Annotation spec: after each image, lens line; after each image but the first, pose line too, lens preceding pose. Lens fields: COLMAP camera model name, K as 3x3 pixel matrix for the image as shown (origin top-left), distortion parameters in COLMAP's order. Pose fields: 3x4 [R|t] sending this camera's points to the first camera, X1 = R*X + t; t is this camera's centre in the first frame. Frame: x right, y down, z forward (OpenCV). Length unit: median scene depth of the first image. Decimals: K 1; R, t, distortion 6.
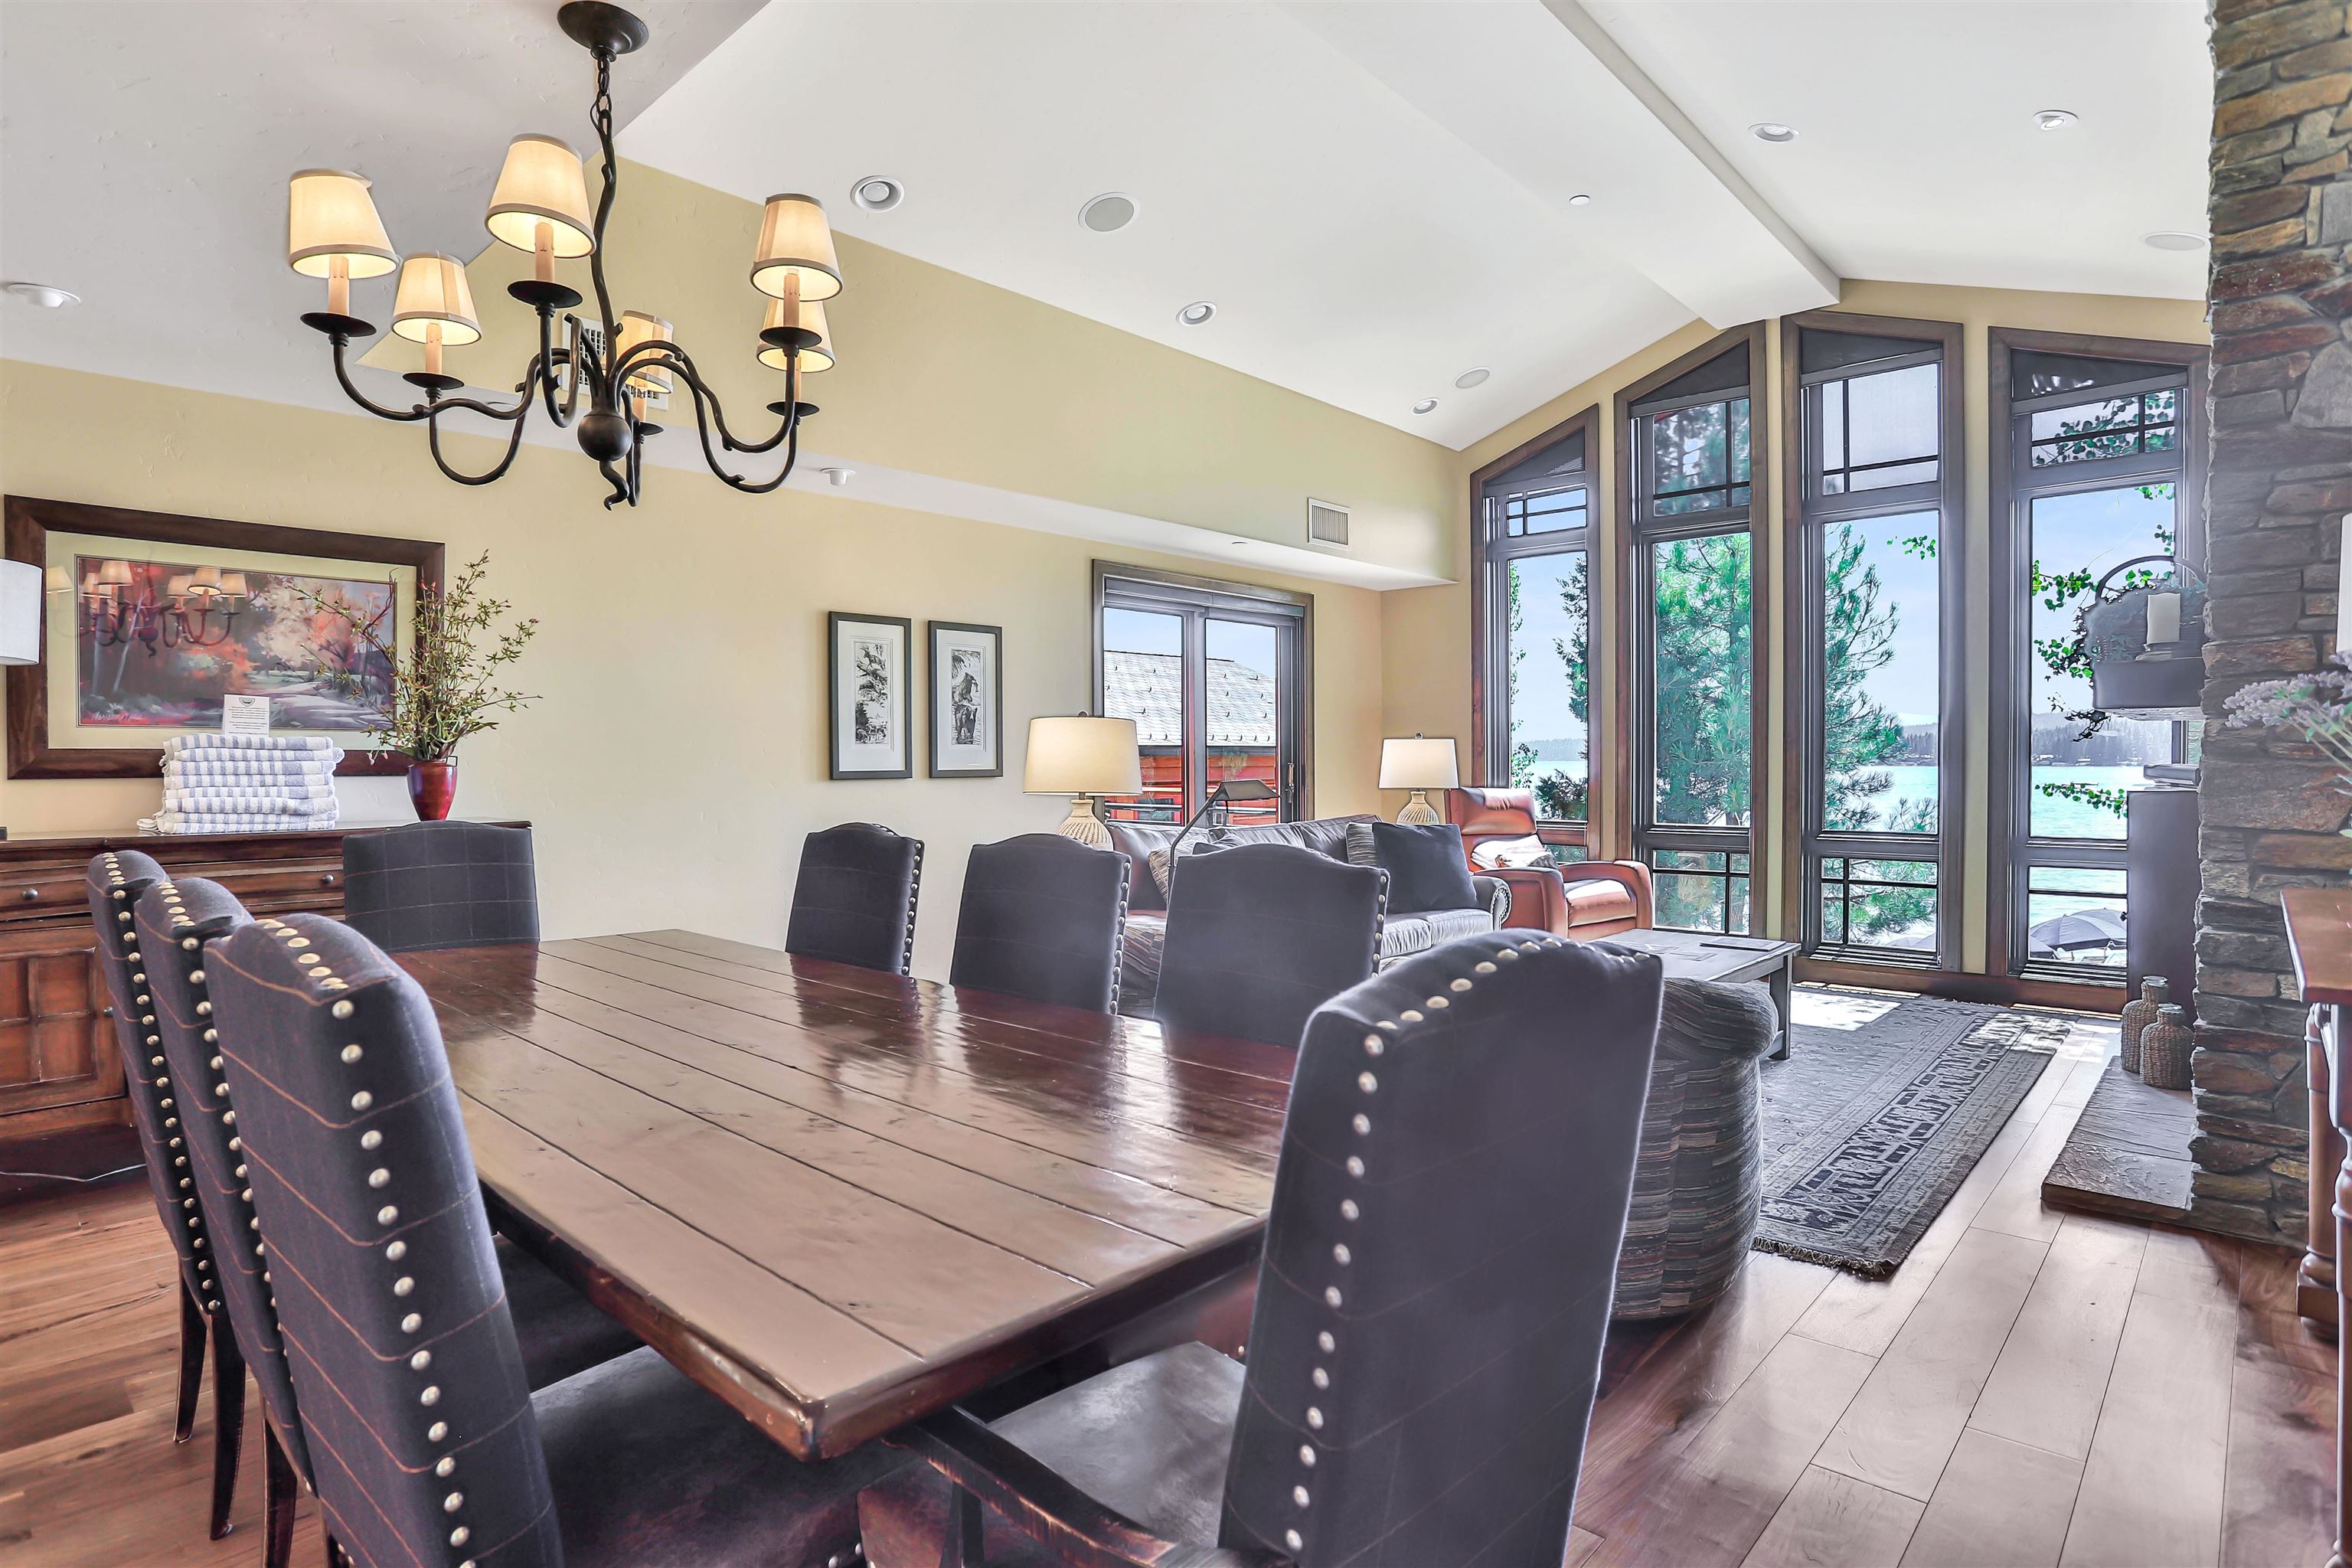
lens RADIAL K [[1247.6, 0, 1176.0], [0, 1247.6, 784.0], [0, 0, 1]] dist [-0.079699, 0.038048]
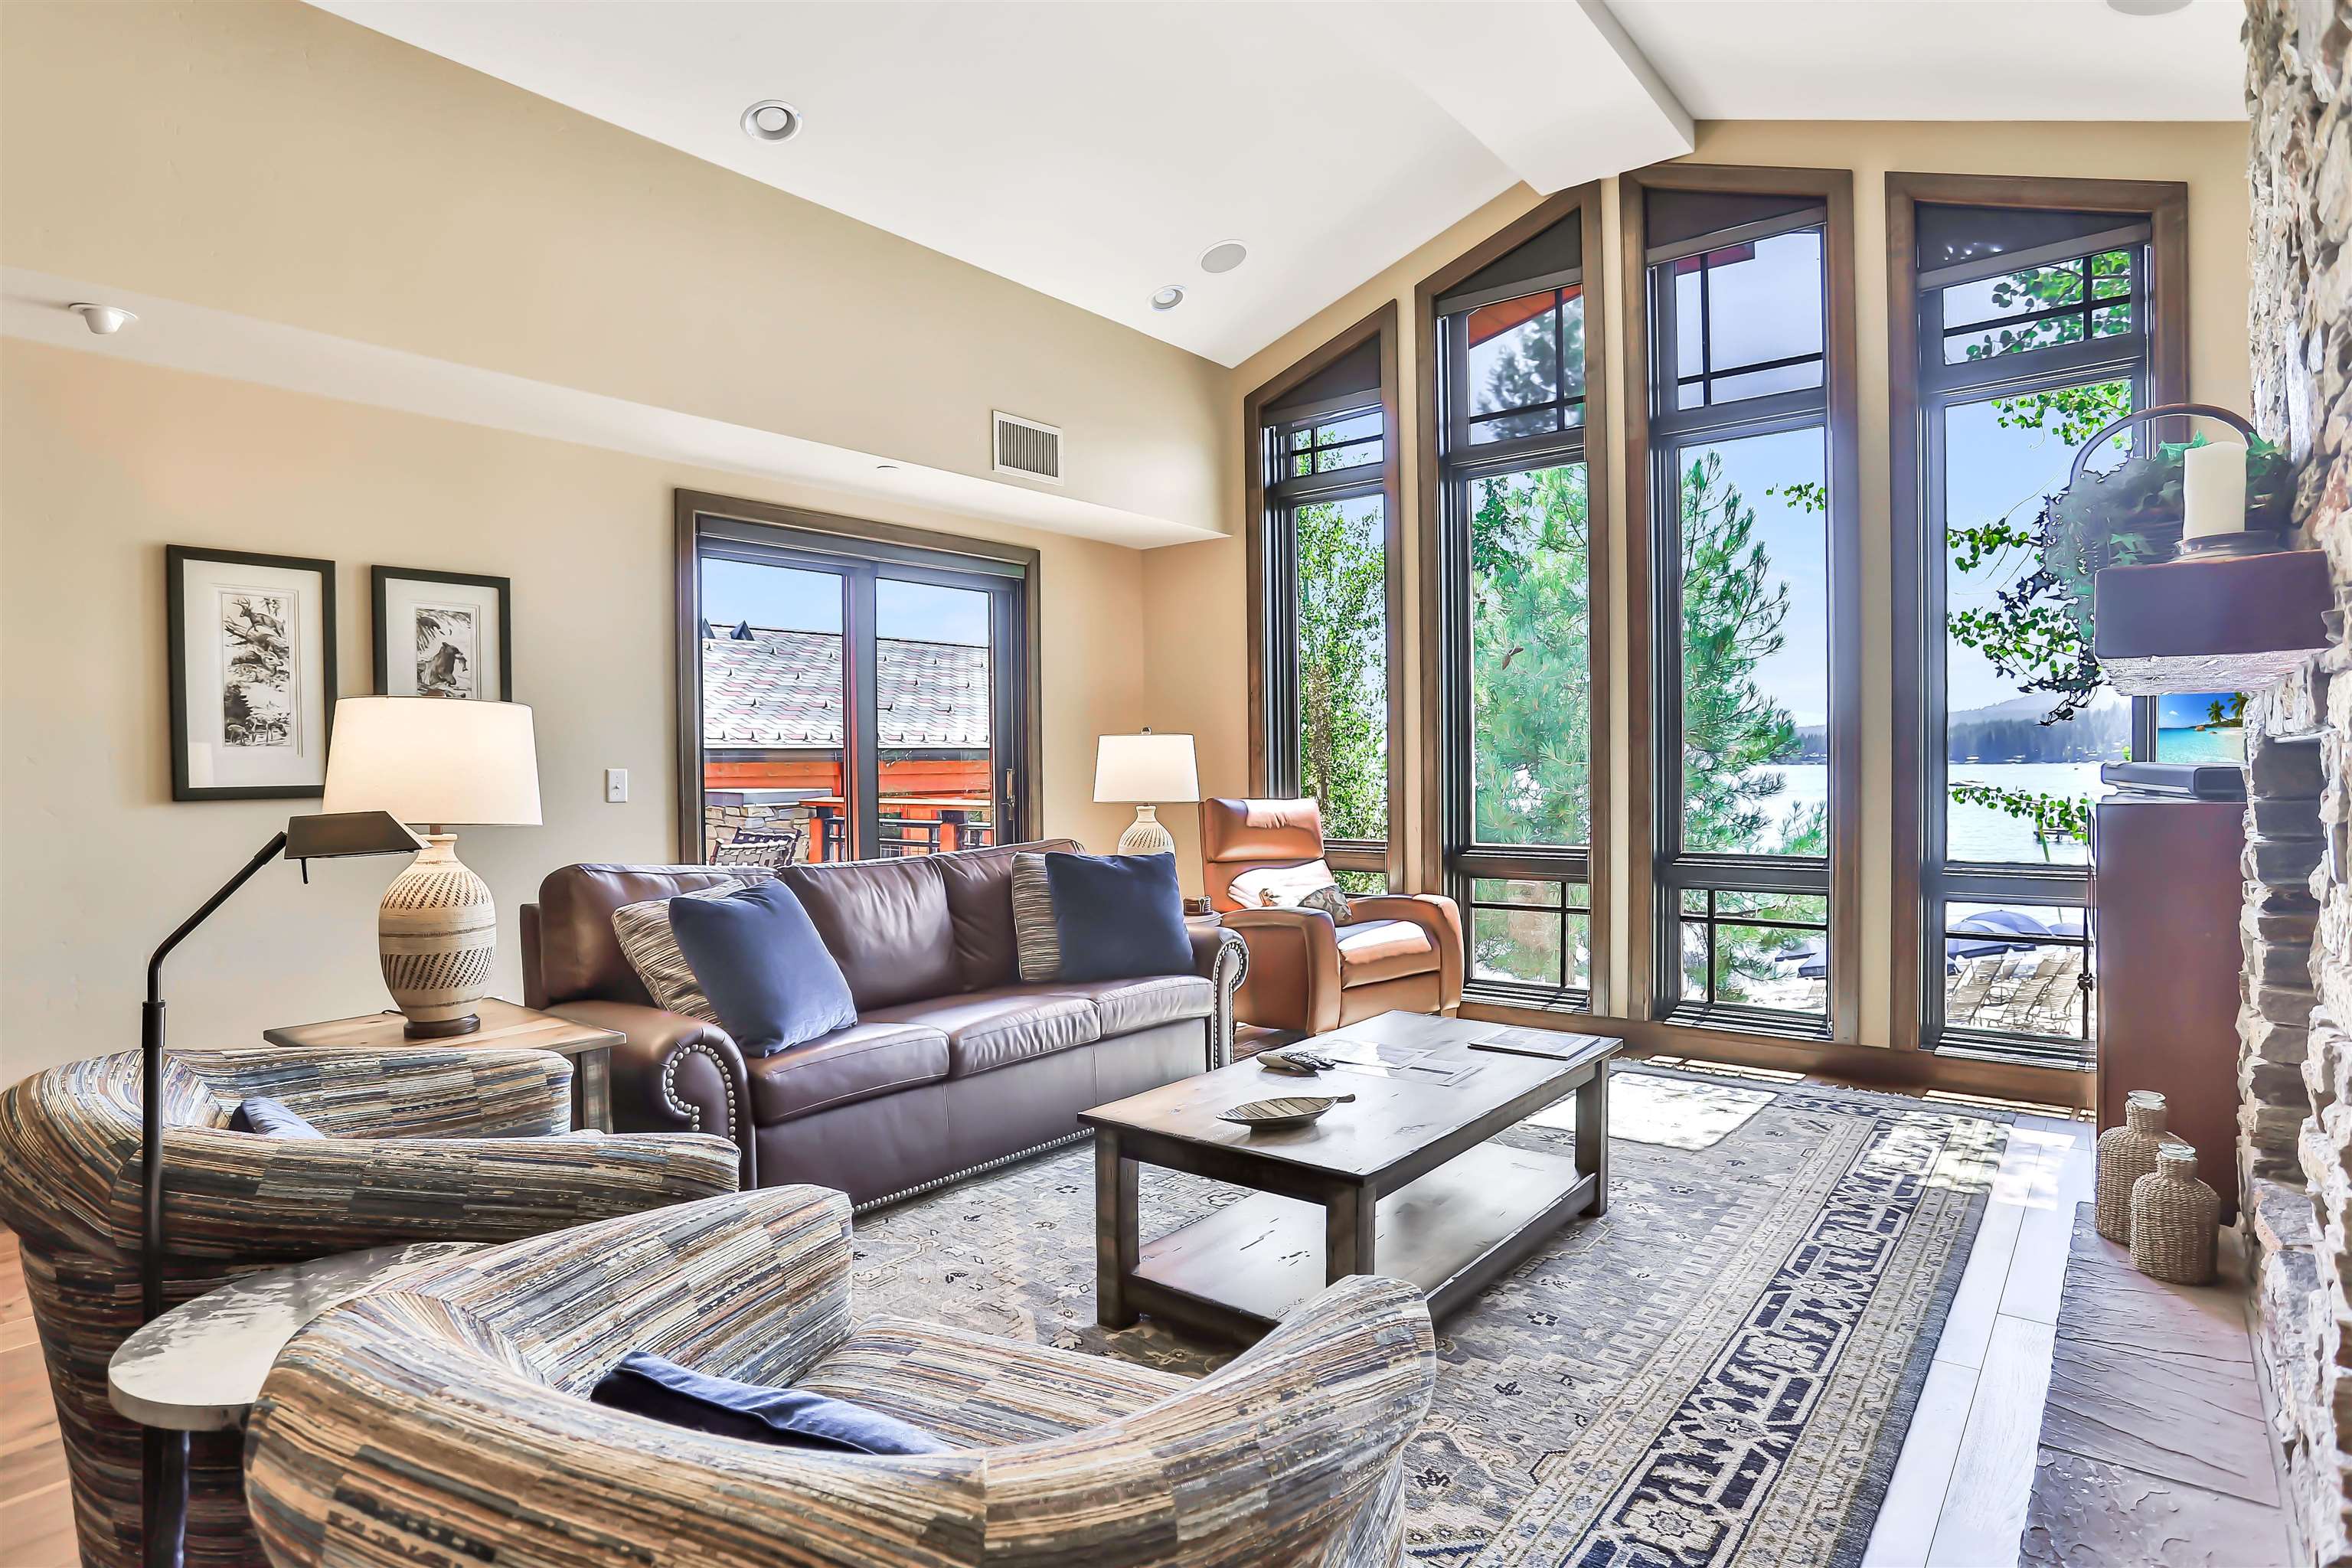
lens RADIAL K [[1249.1, 0, 1190.8], [0, 1249.1, 787.3], [0, 0, 1]] dist [-0.071985, 0.027378]
pose [[0.997168, -0.008140, 0.074762, 0.169796], [0.008162, 0.999967, 0.000007, -0.005292], [-0.074759, 0.000603, 0.997201, 0.260793]]
